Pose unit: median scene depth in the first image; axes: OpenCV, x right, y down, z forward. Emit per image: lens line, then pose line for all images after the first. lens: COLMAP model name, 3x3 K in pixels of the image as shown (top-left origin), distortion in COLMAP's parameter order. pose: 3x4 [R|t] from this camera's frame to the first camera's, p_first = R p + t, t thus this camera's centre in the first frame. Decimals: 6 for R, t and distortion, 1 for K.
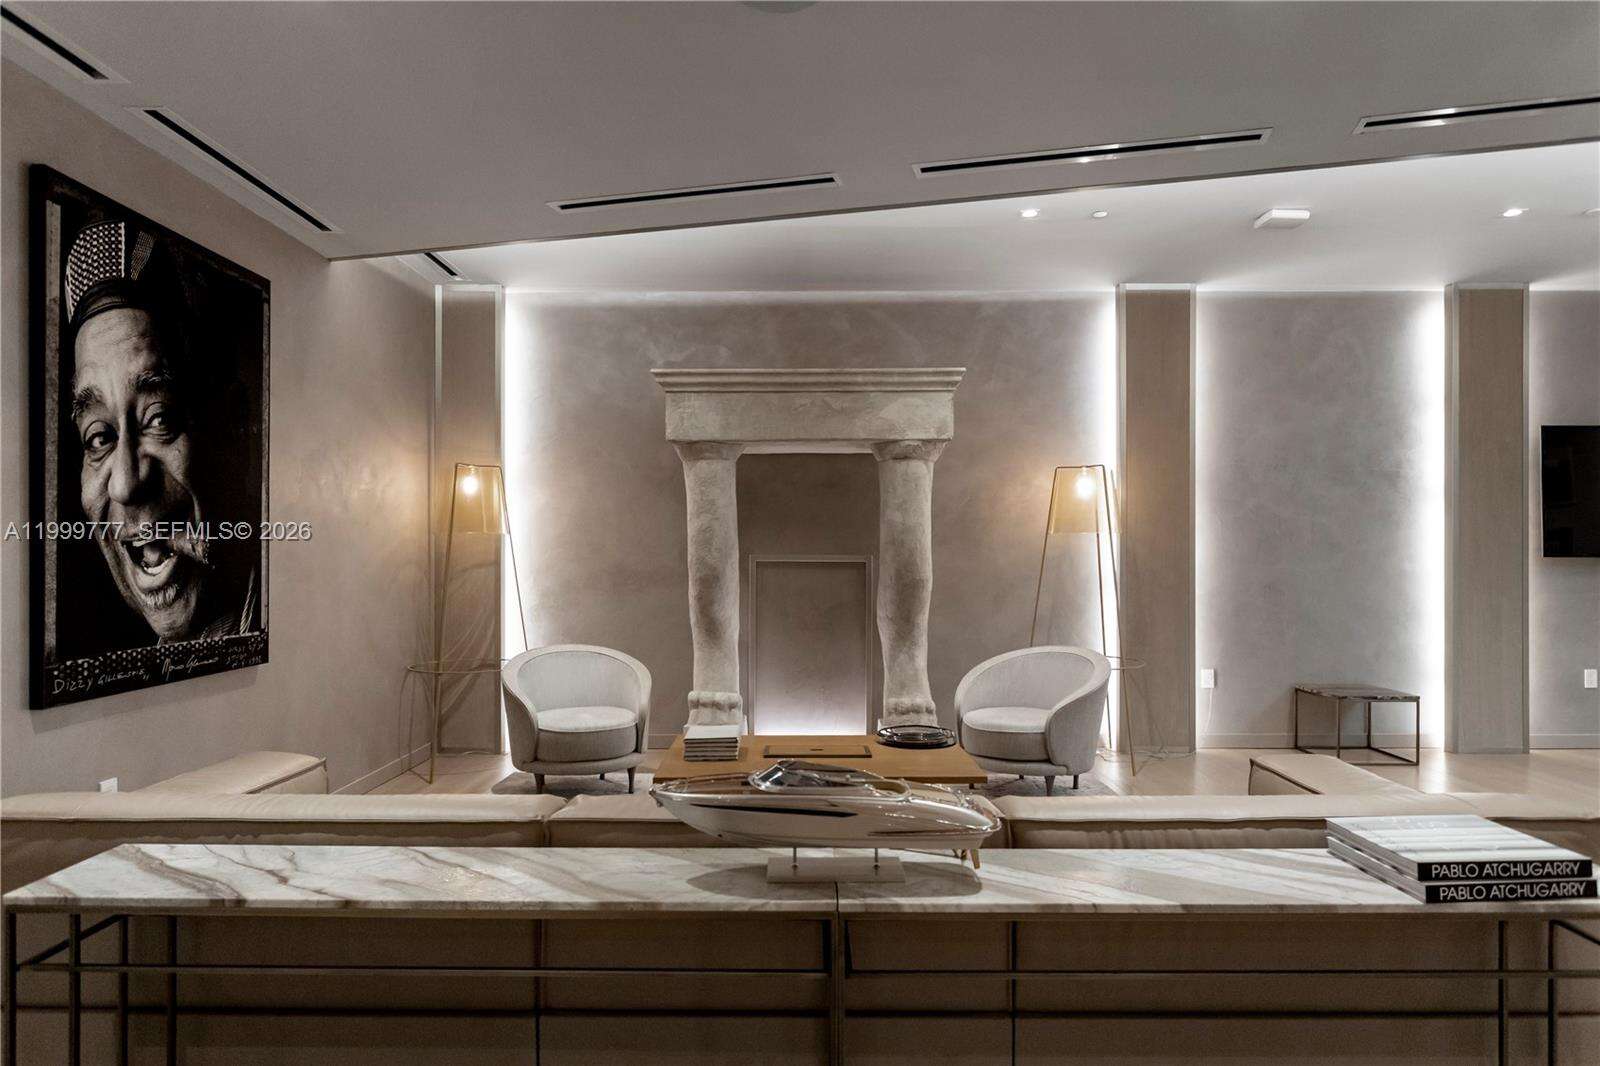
lens RADIAL K [[975.8, 0, 798.7], [0, 975.8, 547.1], [0, 0, 1]] dist [-0.007190, 0.002439]
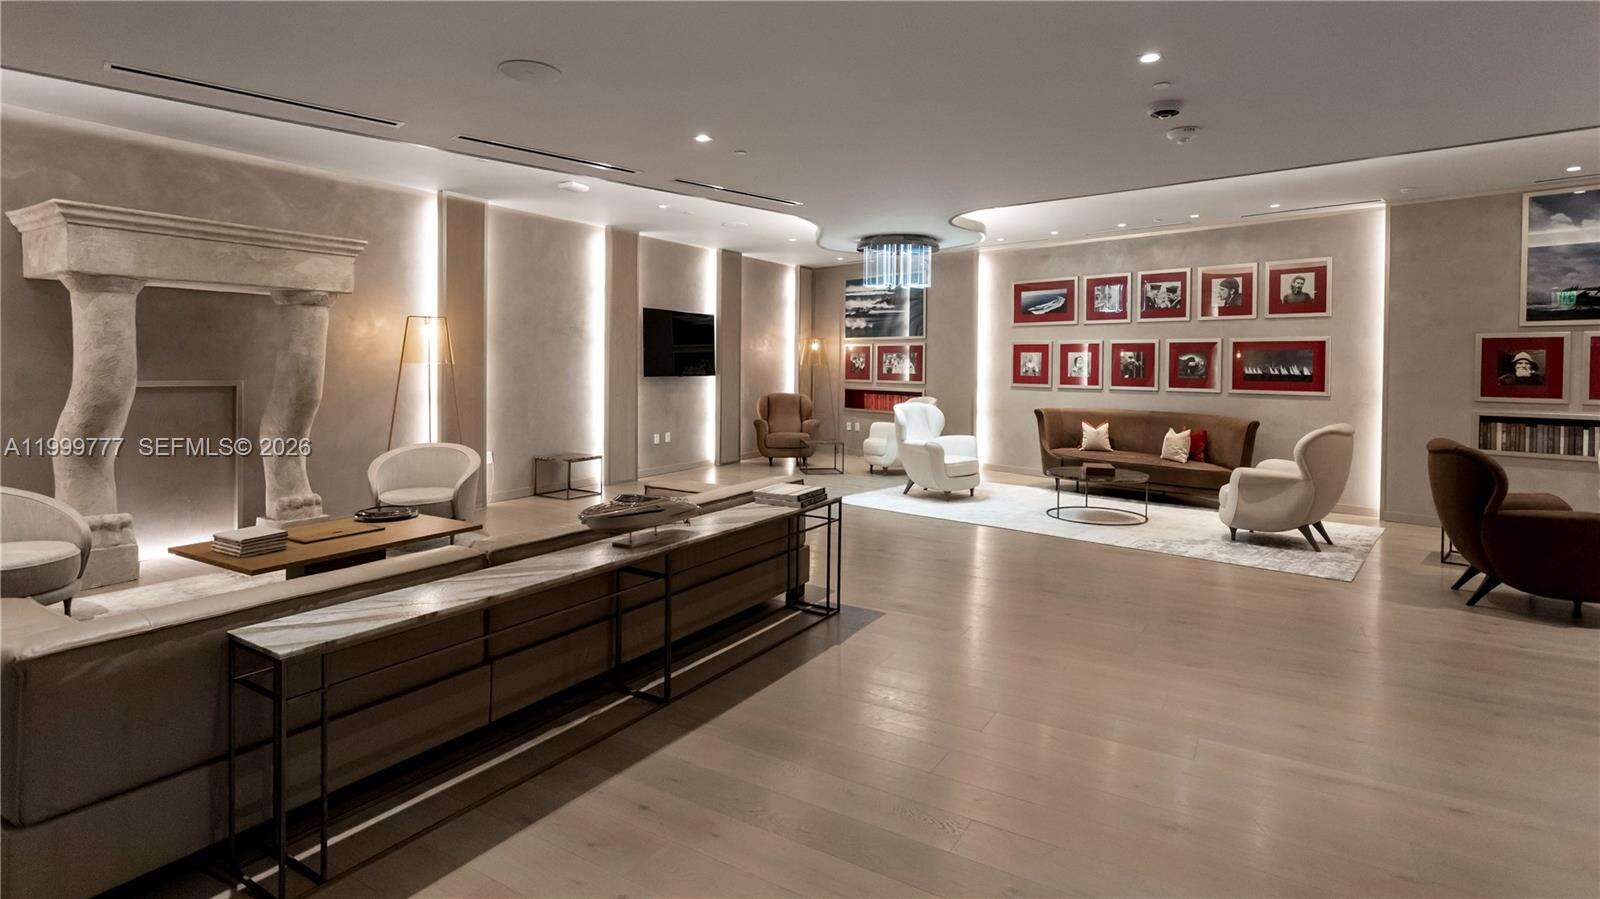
lens RADIAL K [[810.9, 0, 798.4], [0, 810.9, 374.5], [0, 0, 1]] dist [0.010597, 0.000666]
pose [[0.518418, -0.007307, 0.855096, -0.448916], [-0.014164, 0.999753, 0.017130, -0.026537], [-0.855010, -0.020992, 0.518186, -0.082924]]
